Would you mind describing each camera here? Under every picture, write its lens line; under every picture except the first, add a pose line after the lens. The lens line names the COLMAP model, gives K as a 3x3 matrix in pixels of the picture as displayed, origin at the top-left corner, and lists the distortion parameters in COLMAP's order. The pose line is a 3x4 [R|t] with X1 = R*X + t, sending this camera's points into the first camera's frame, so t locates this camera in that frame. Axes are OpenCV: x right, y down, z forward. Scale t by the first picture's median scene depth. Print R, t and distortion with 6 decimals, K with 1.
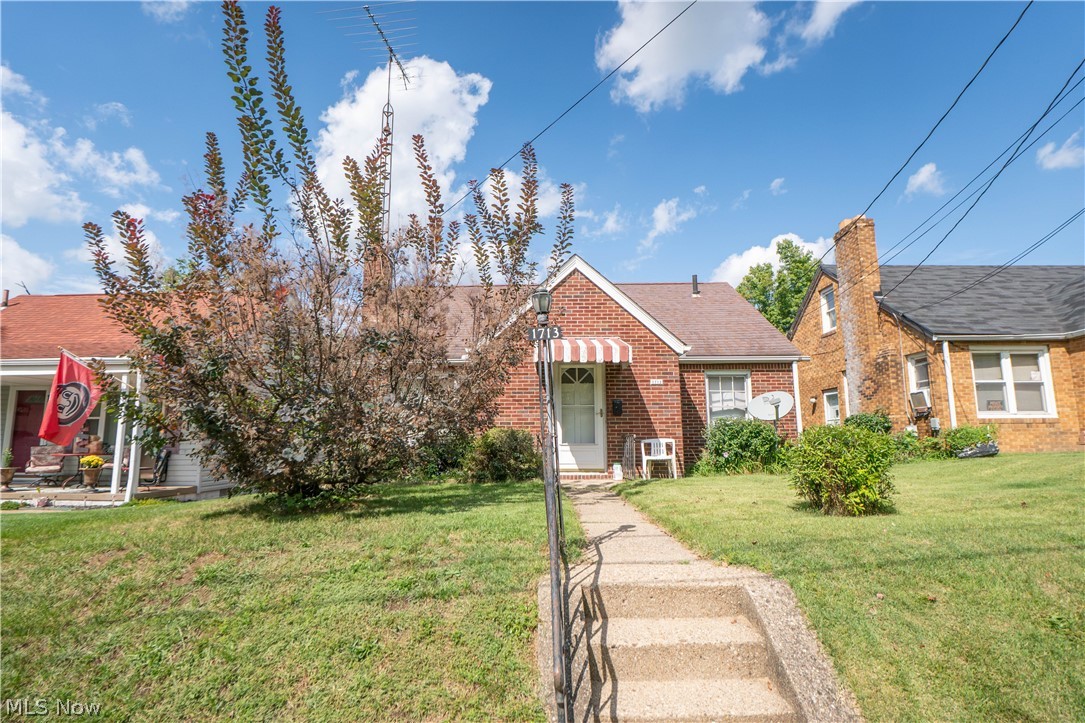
lens RADIAL K [[523.5, 0, 526.0], [0, 523.5, 363.8], [0, 0, 1]] dist [-0.021865, 0.001507]
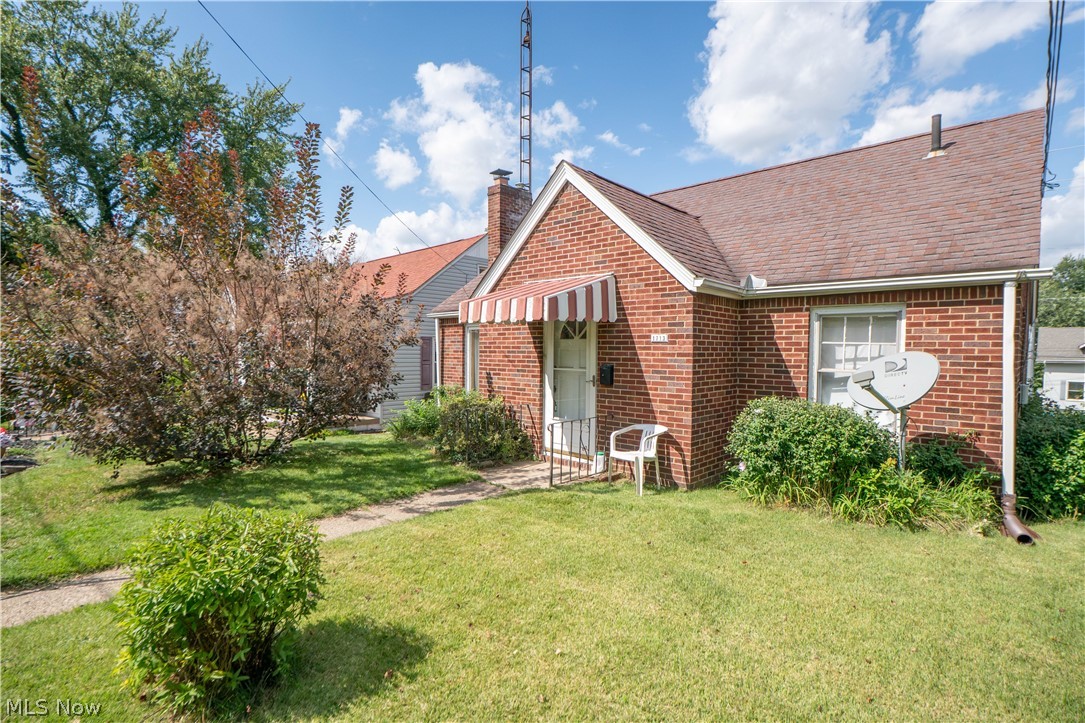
lens RADIAL K [[523.5, 0, 526.0], [0, 523.5, 363.8], [0, 0, 1]] dist [-0.021865, 0.001507]
pose [[0.742260, 0.024433, -0.669666, 0.558684], [0.090479, 0.986530, 0.136282, -0.036954], [0.663975, -0.161747, 0.730051, 0.410928]]
